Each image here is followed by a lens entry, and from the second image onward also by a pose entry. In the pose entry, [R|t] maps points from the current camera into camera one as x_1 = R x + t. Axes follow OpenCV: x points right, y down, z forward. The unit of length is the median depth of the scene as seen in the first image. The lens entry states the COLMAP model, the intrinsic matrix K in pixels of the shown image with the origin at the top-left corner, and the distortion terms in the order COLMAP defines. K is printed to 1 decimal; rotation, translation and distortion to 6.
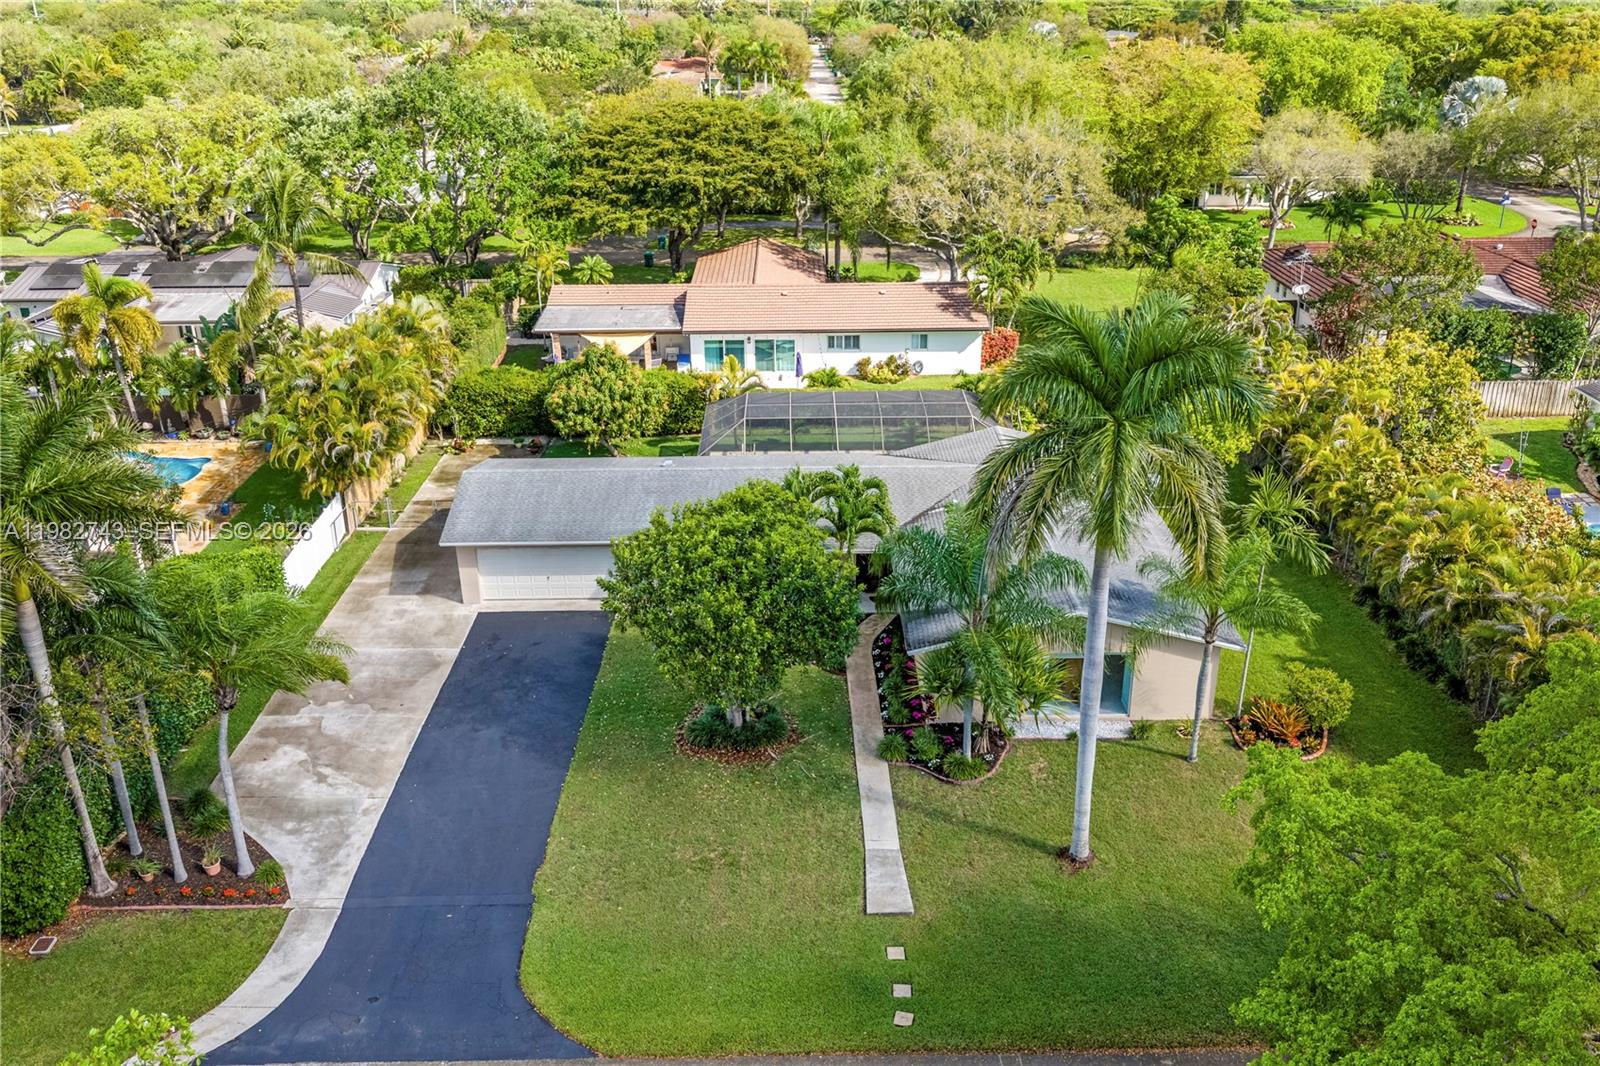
lens RADIAL K [[1324.9, 0, 801.2], [0, 1324.9, 527.4], [0, 0, 1]] dist [0.017171, -0.015065]
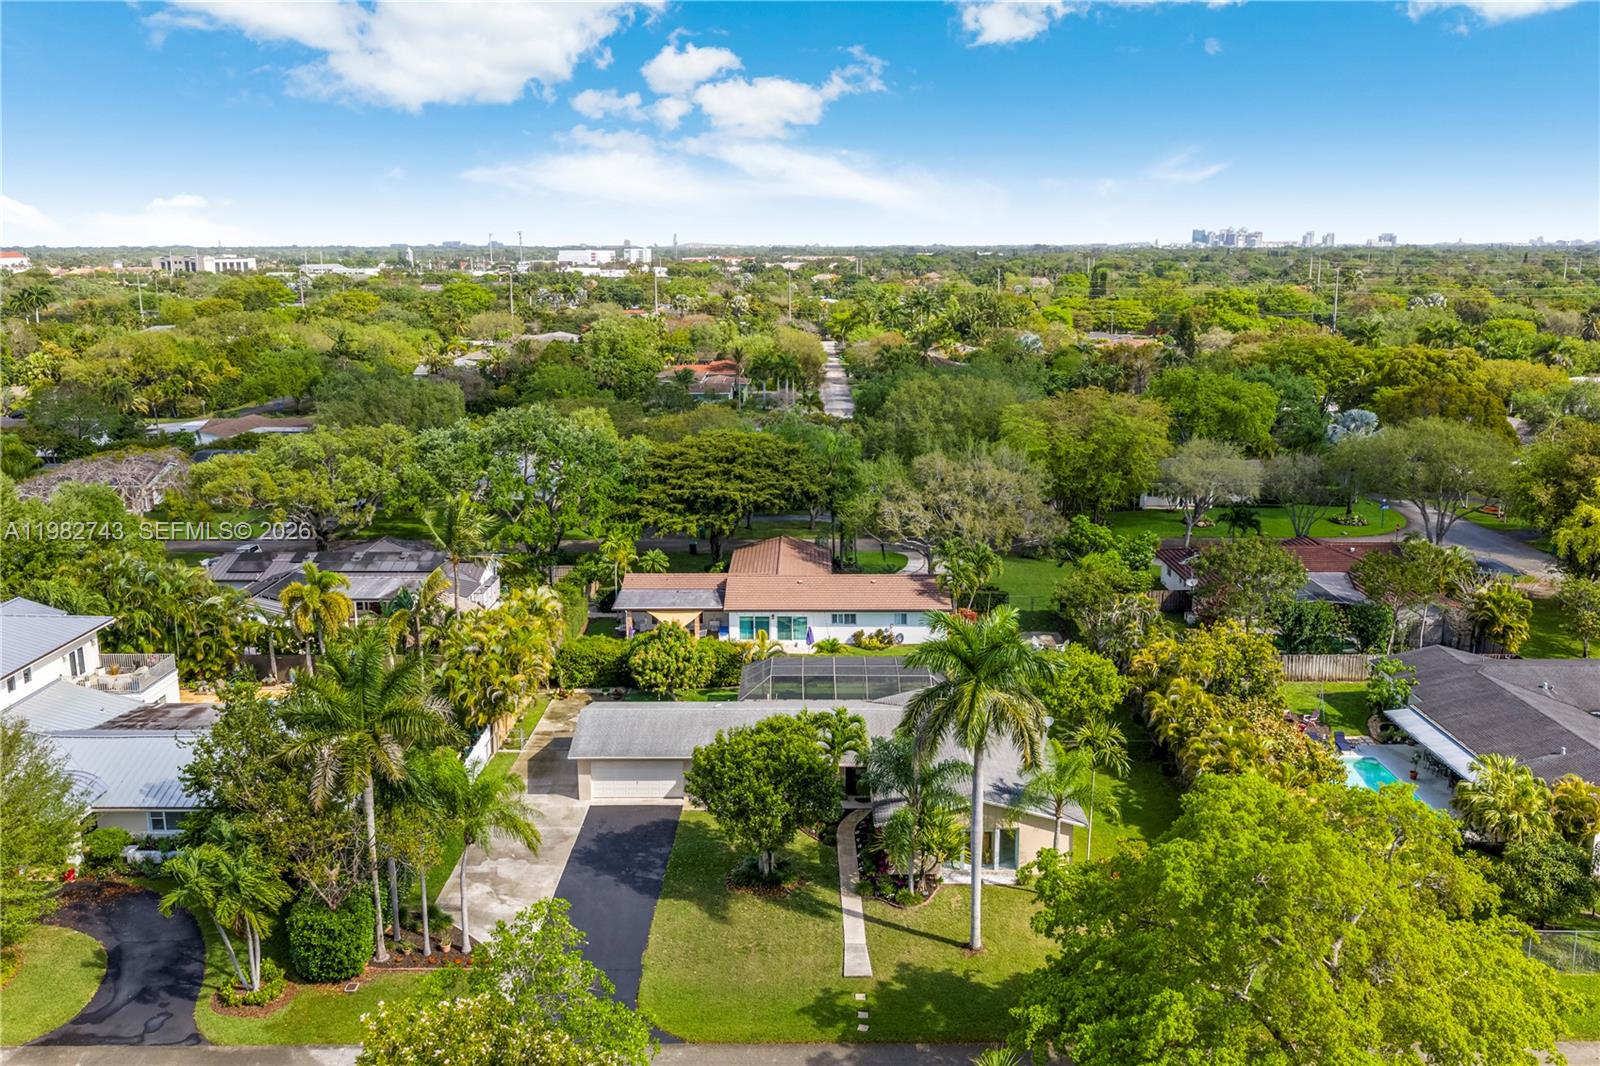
lens RADIAL K [[1324.9, 0, 793.8], [0, 1324.9, 528.3], [0, 0, 1]] dist [0.017171, -0.015065]
pose [[0.999788, 0.008647, -0.018690, 0.007417], [-0.012065, 0.981456, -0.191306, 0.034330], [0.016689, 0.191491, 0.981353, -0.425548]]
